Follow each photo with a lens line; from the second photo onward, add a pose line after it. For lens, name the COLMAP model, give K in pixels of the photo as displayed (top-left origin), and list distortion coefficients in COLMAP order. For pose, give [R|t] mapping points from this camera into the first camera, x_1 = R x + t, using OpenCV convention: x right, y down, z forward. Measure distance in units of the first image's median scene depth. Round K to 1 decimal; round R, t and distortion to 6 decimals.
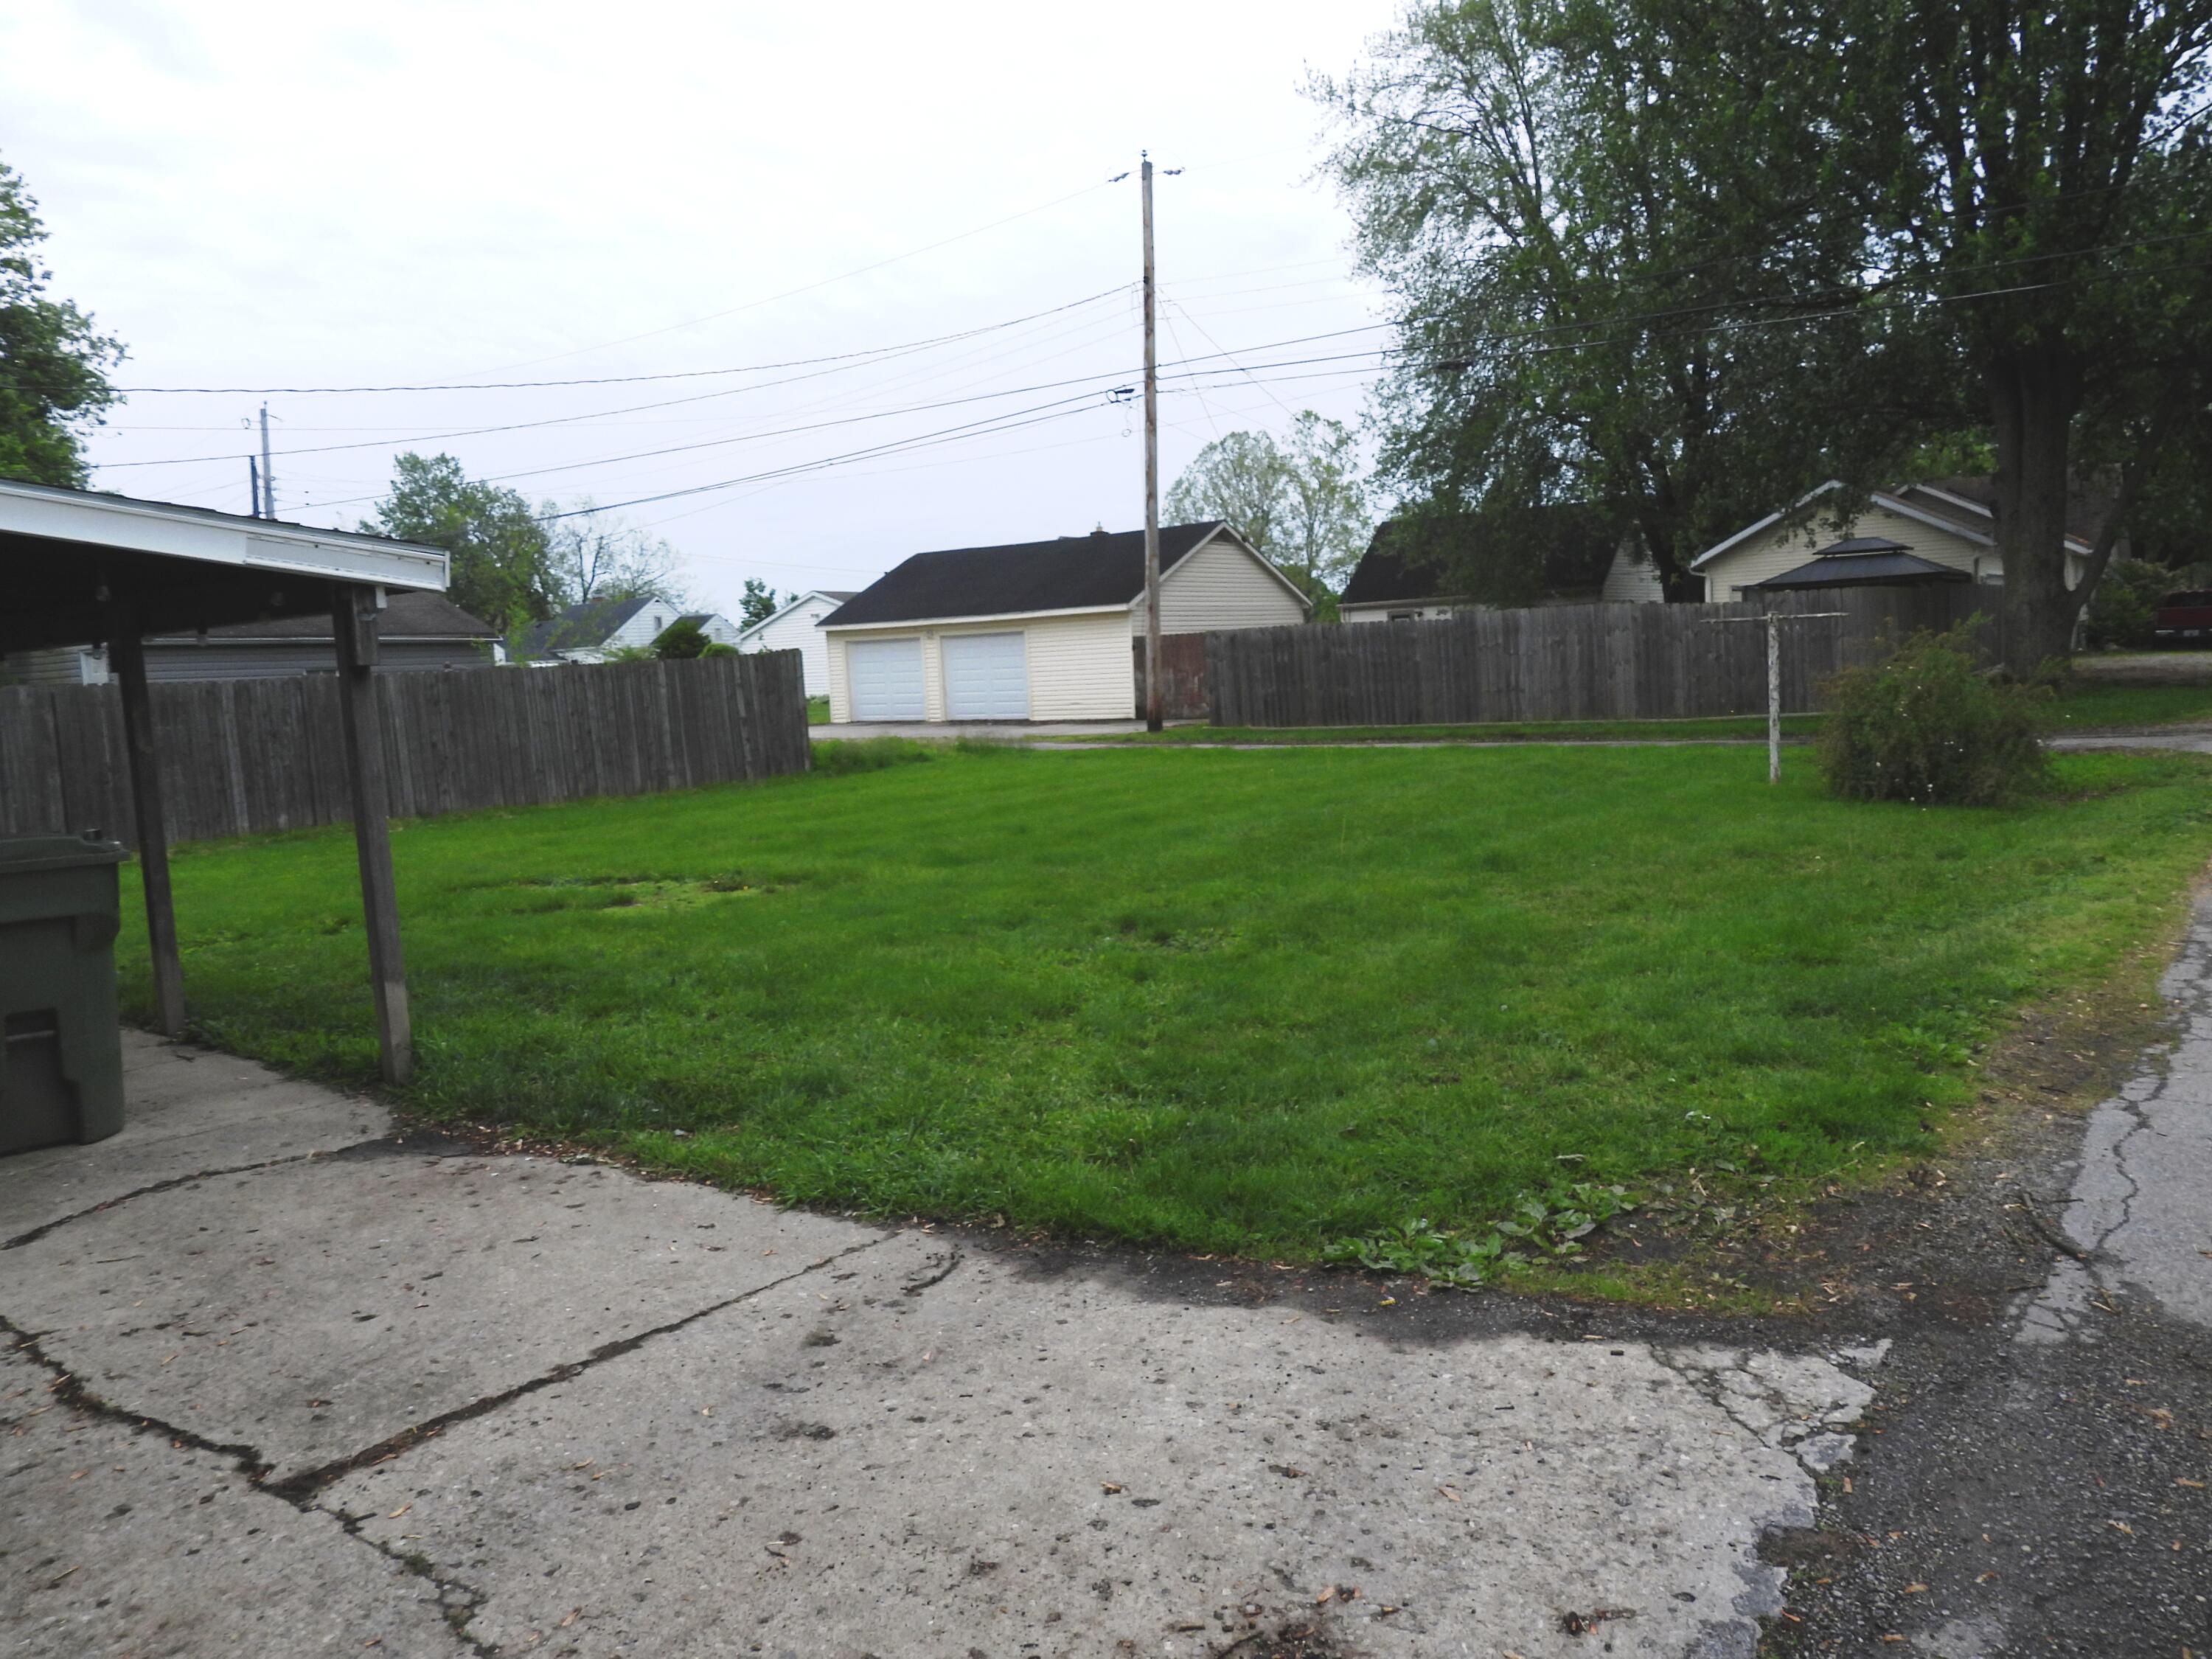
lens RADIAL K [[1585.2, 0, 1102.9], [0, 1585.2, 830.7], [0, 0, 1]] dist [-0.000886, -0.003864]
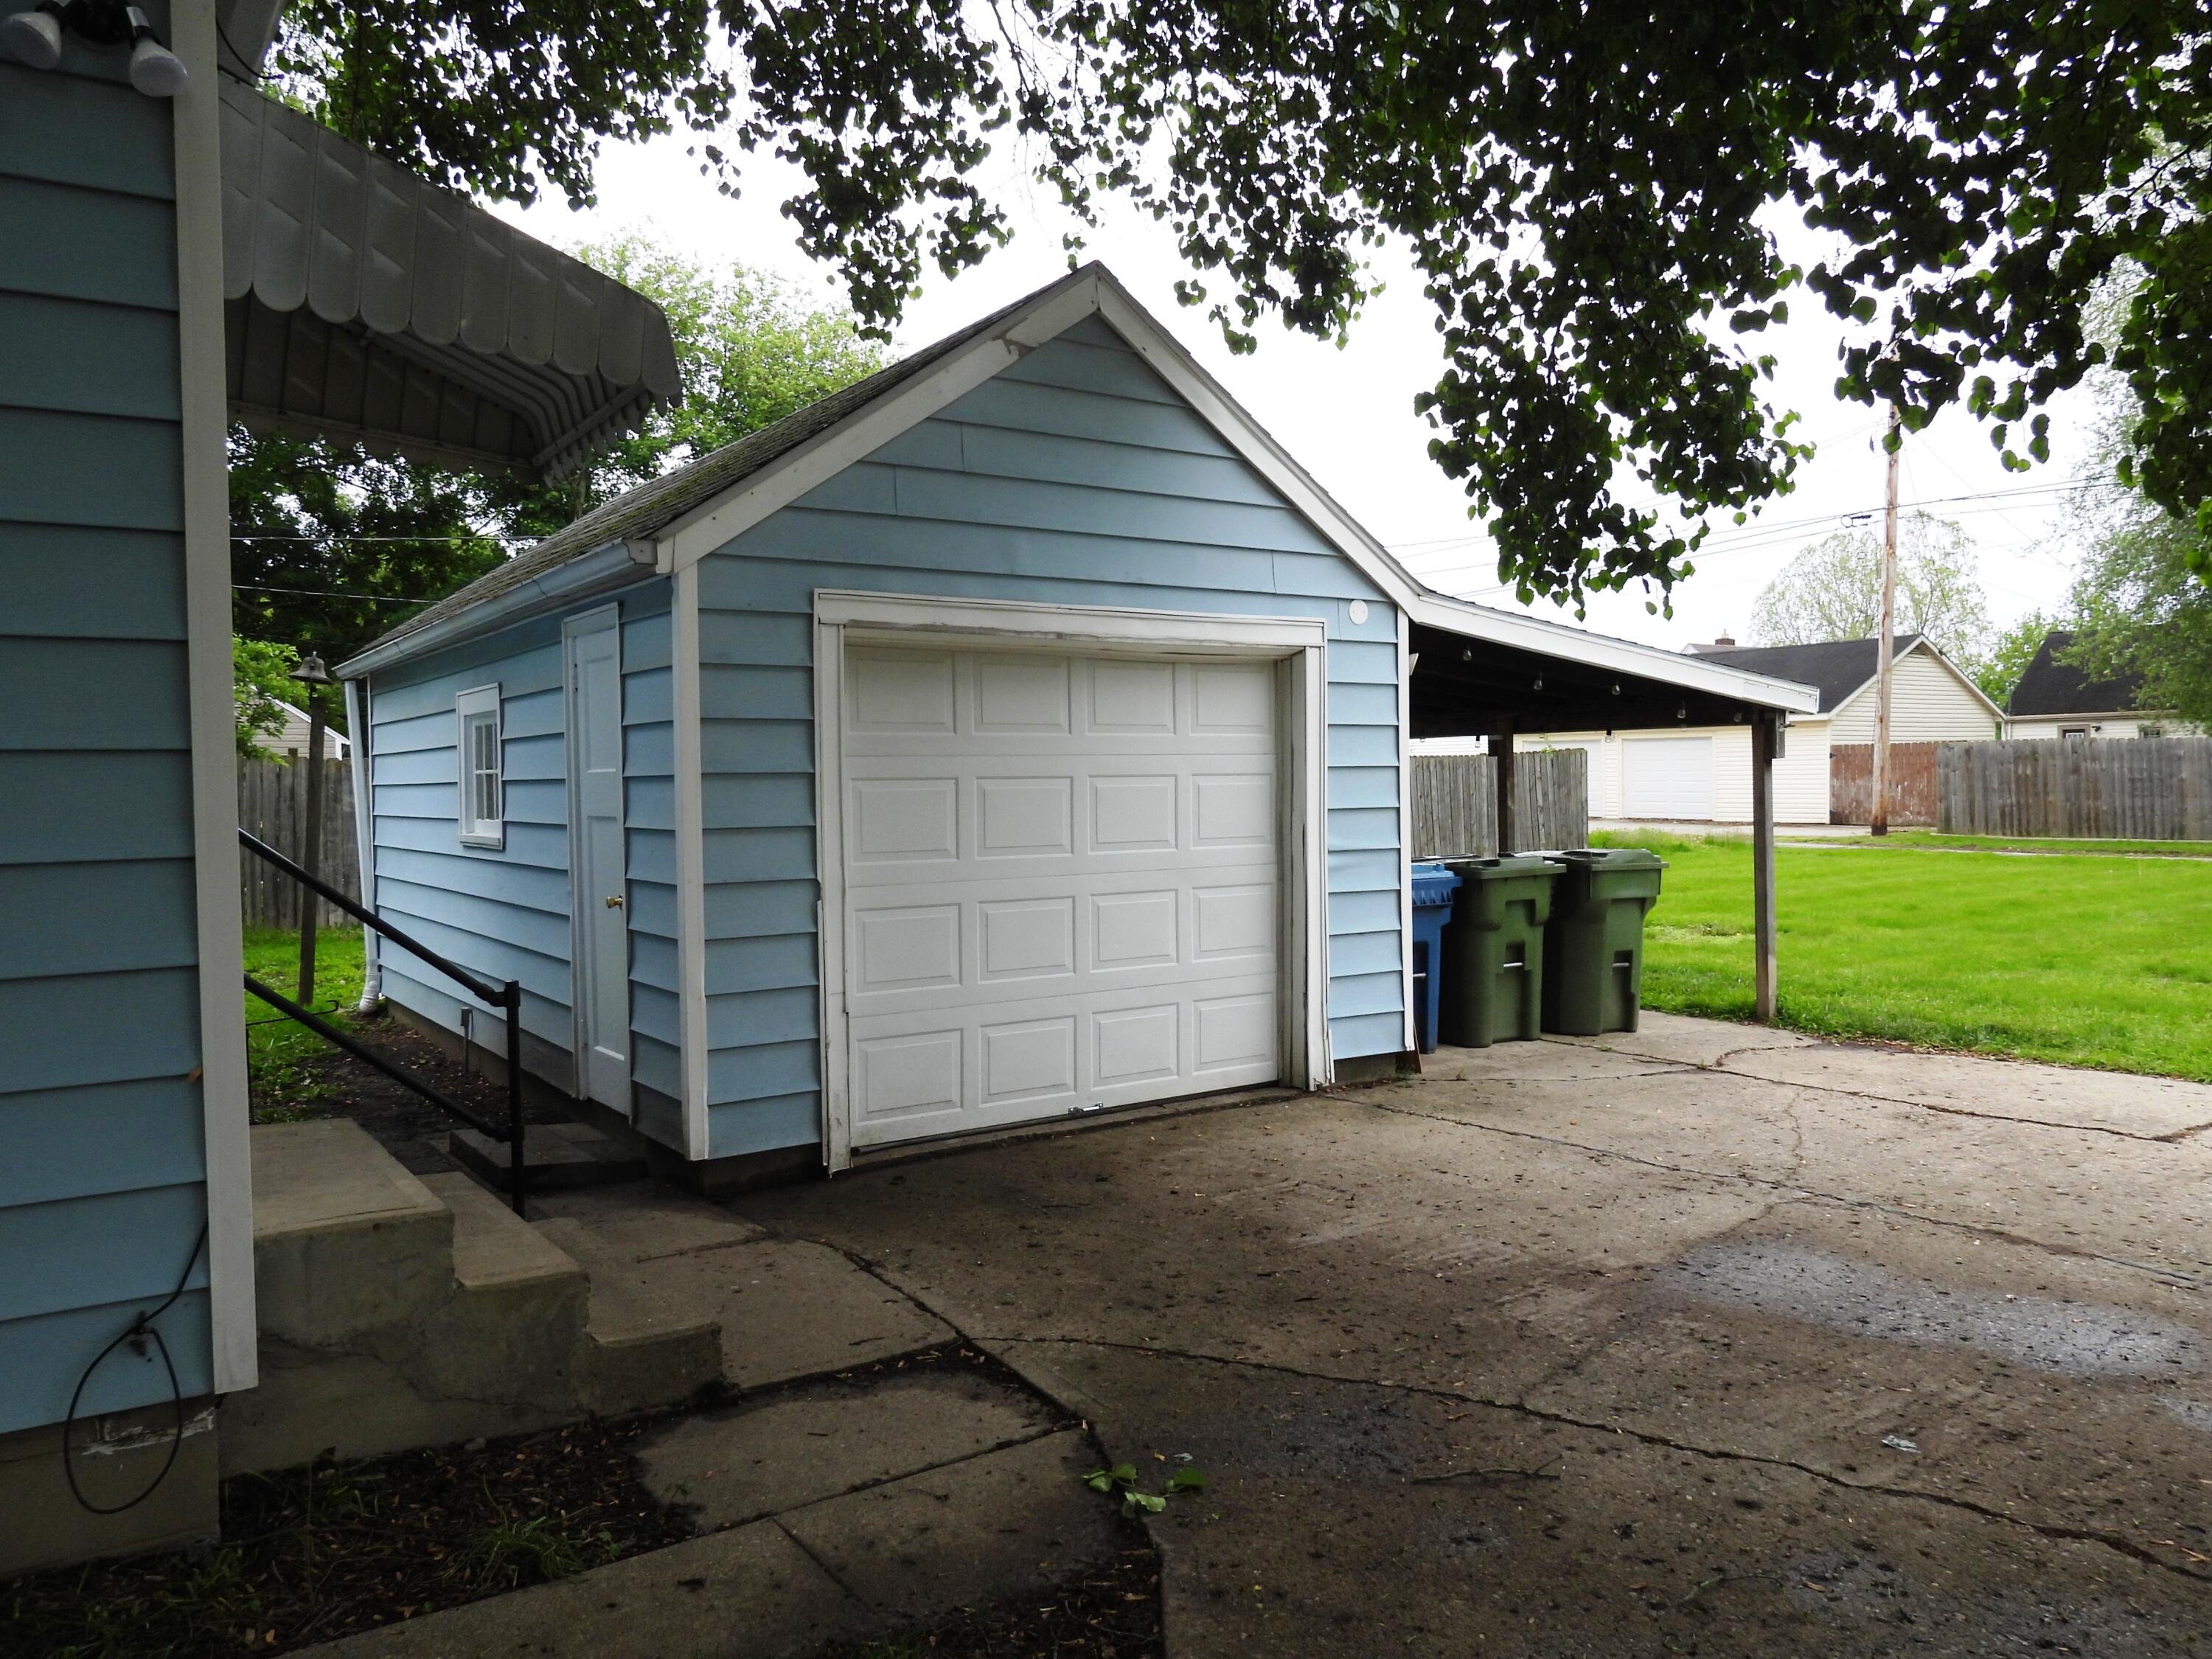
lens RADIAL K [[1585.2, 0, 1103.5], [0, 1585.2, 828.3], [0, 0, 1]] dist [-0.000886, -0.003864]
pose [[0.948683, 0.044805, -0.313037, -0.098403], [-0.064202, 0.996585, -0.051928, 0.015556], [0.309641, 0.069361, 0.948320, -0.120743]]
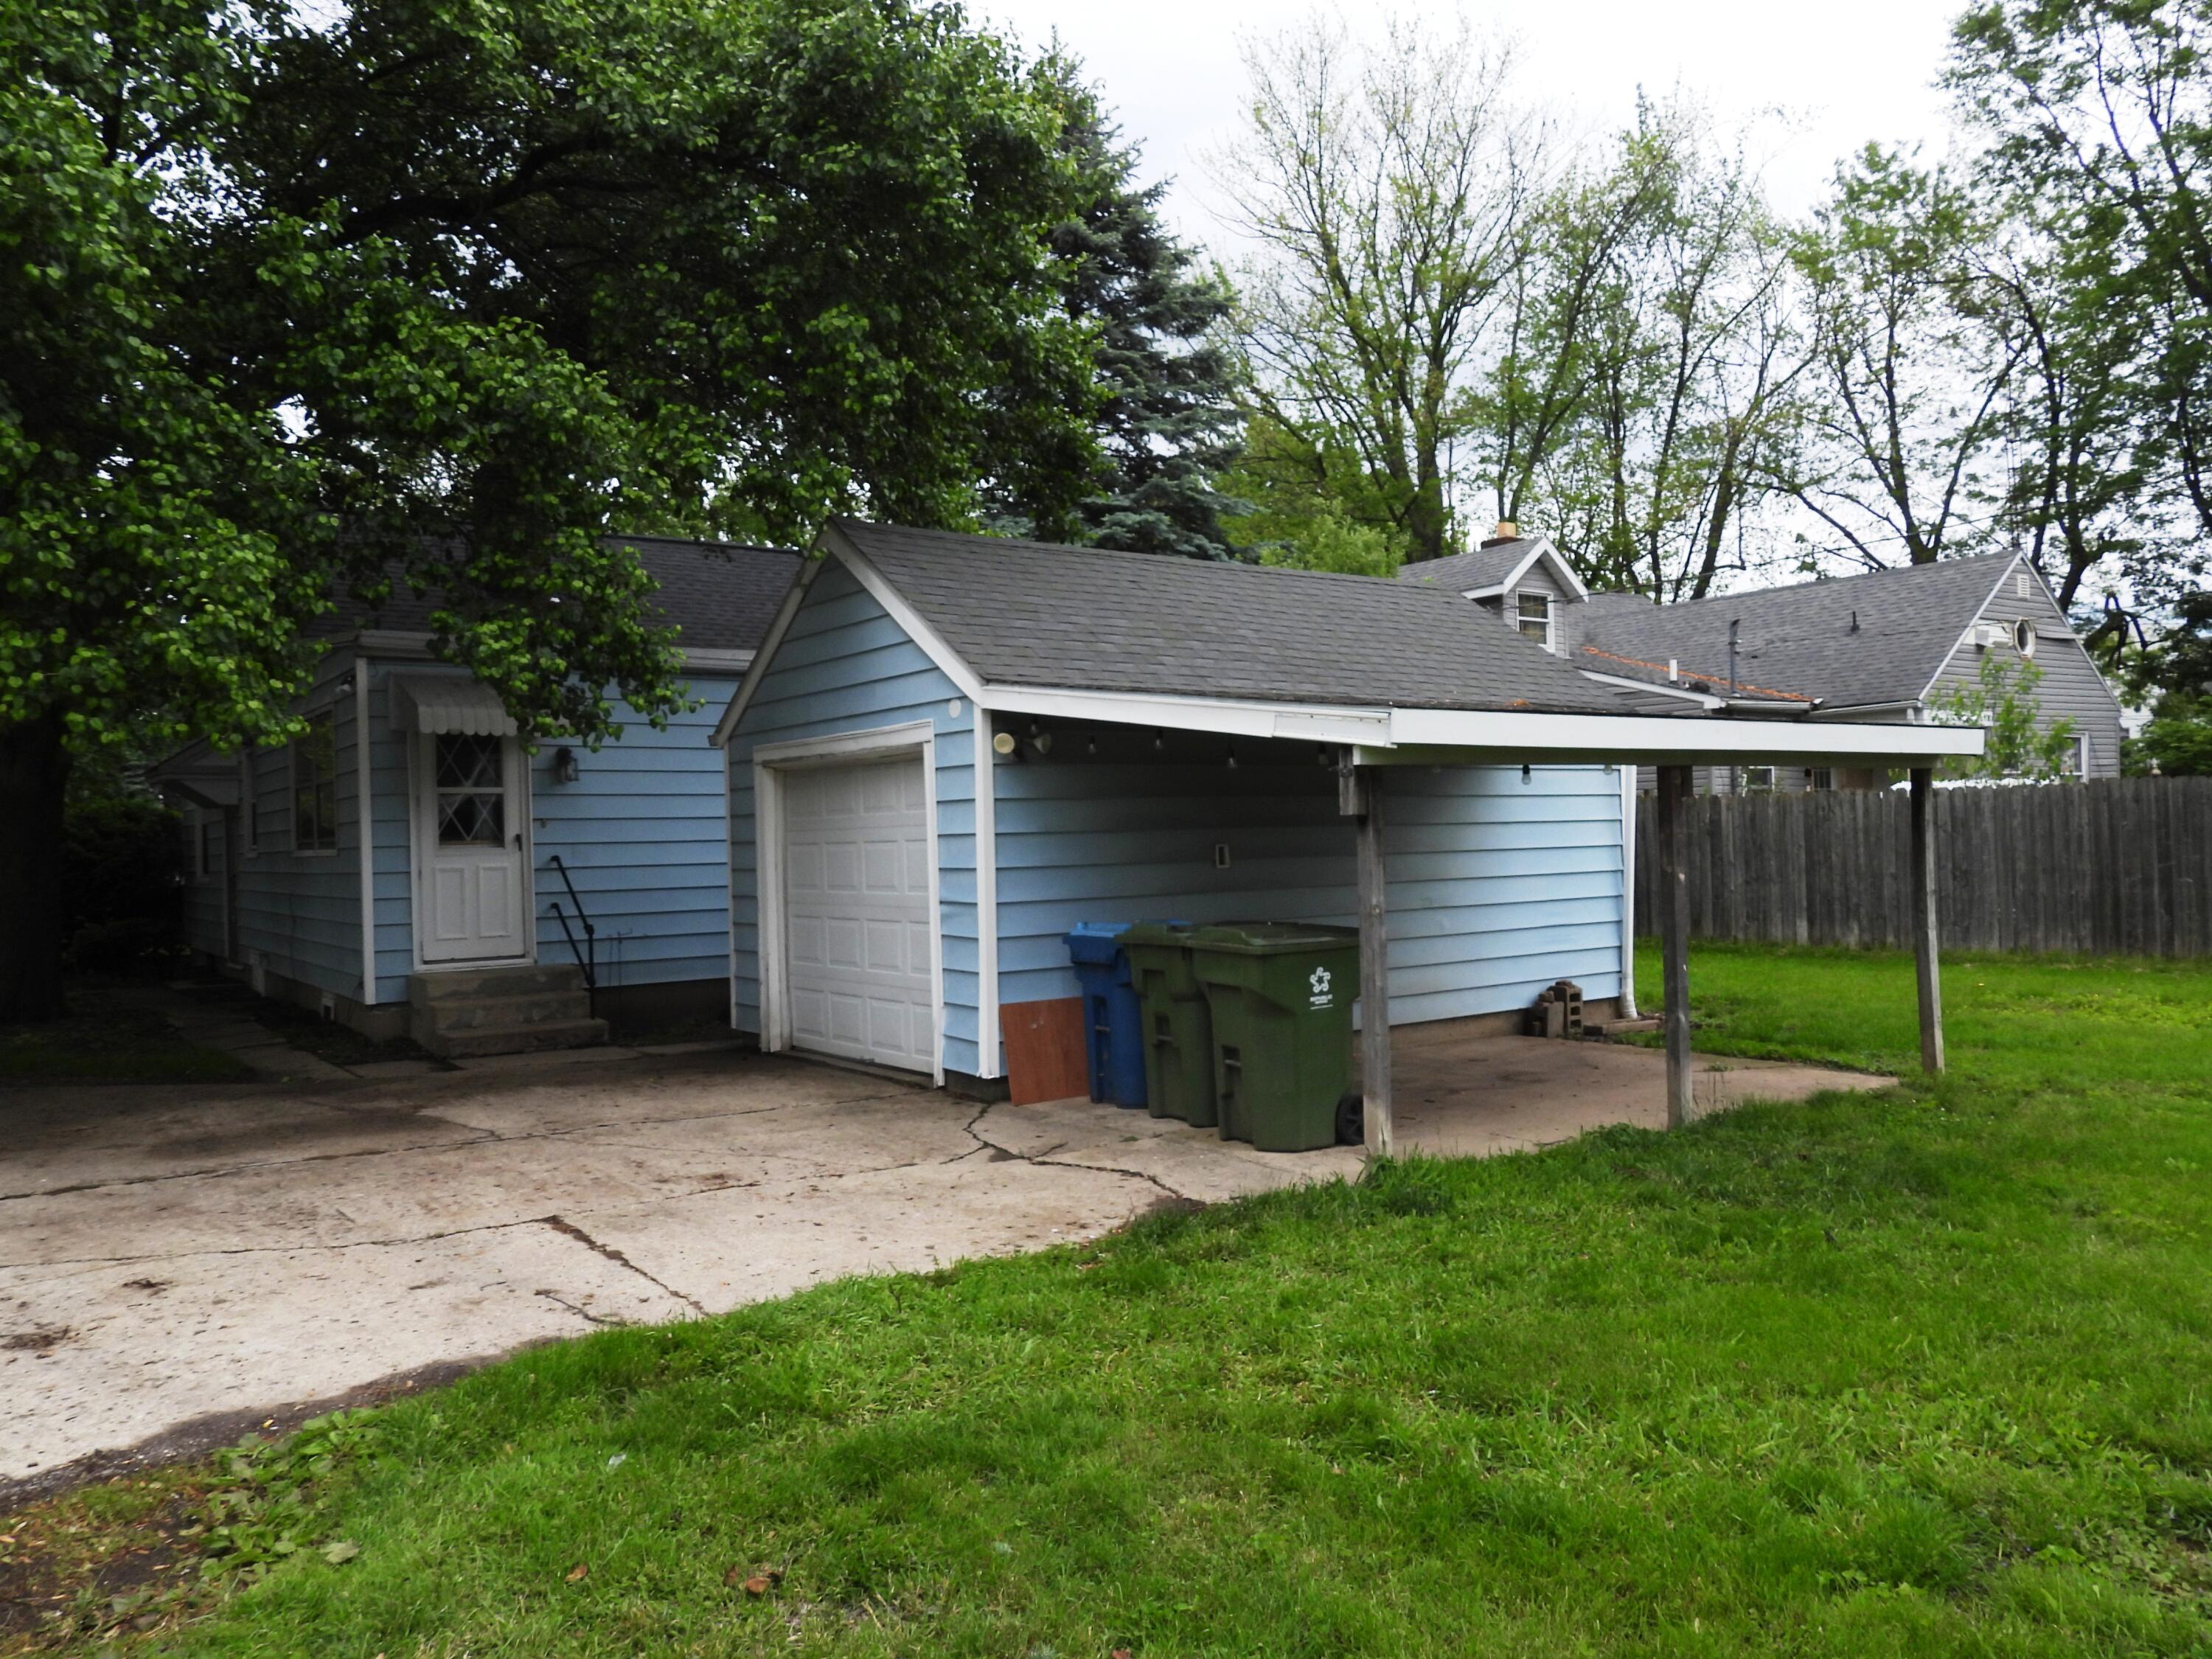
lens RADIAL K [[1585.2, 0, 1098.8], [0, 1585.2, 827.4], [0, 0, 1]] dist [-0.000886, -0.003864]
pose [[-0.282913, 0.051858, -0.957743, 0.110026], [-0.058987, 0.995707, 0.071338, -0.026870], [0.957330, 0.076676, -0.278640, 0.185222]]
